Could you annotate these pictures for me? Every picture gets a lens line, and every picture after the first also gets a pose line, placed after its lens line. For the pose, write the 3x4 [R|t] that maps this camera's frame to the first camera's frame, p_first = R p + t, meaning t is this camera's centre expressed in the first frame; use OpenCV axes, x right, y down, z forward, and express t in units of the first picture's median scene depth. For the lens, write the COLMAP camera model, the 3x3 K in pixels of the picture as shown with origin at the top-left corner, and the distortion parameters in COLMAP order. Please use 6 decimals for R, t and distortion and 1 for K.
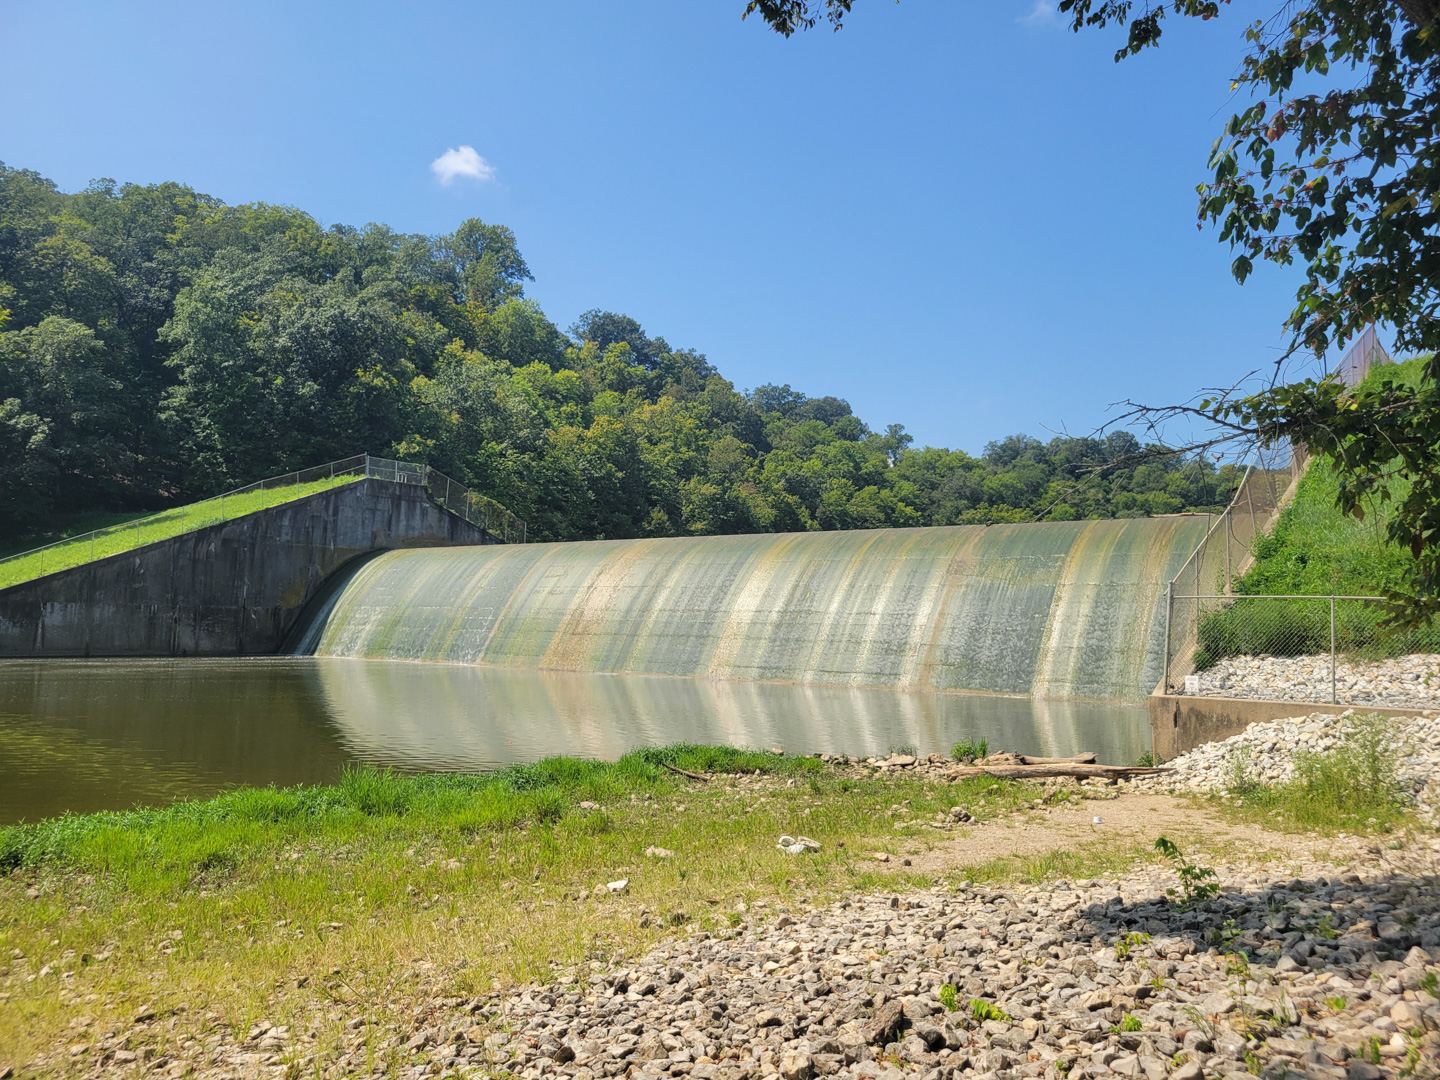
lens RADIAL K [[1091.8, 0, 720.0], [0, 1091.8, 540.0], [0, 0, 1]] dist [0.033819, -0.027340]
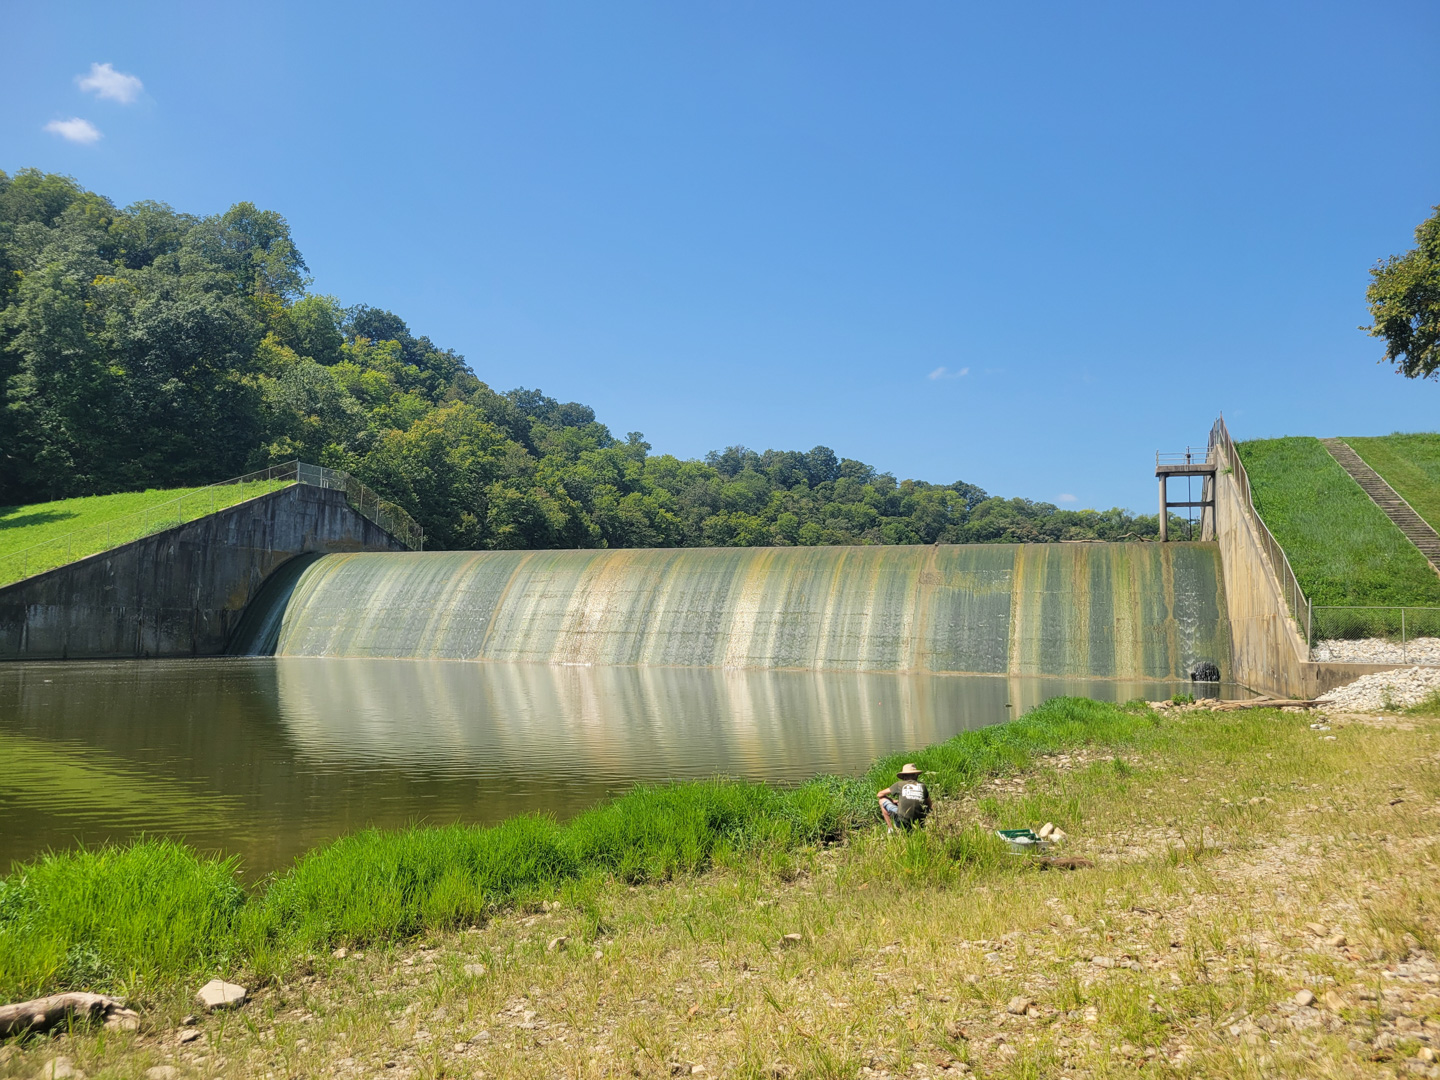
lens RADIAL K [[1091.8, 0, 720.0], [0, 1091.8, 540.0], [0, 0, 1]] dist [0.033819, -0.027340]
pose [[0.955732, 0.016933, 0.293750, -0.198352], [-0.017409, 0.999848, -0.000995, -0.007453], [-0.293722, -0.004162, 0.955882, -0.082314]]
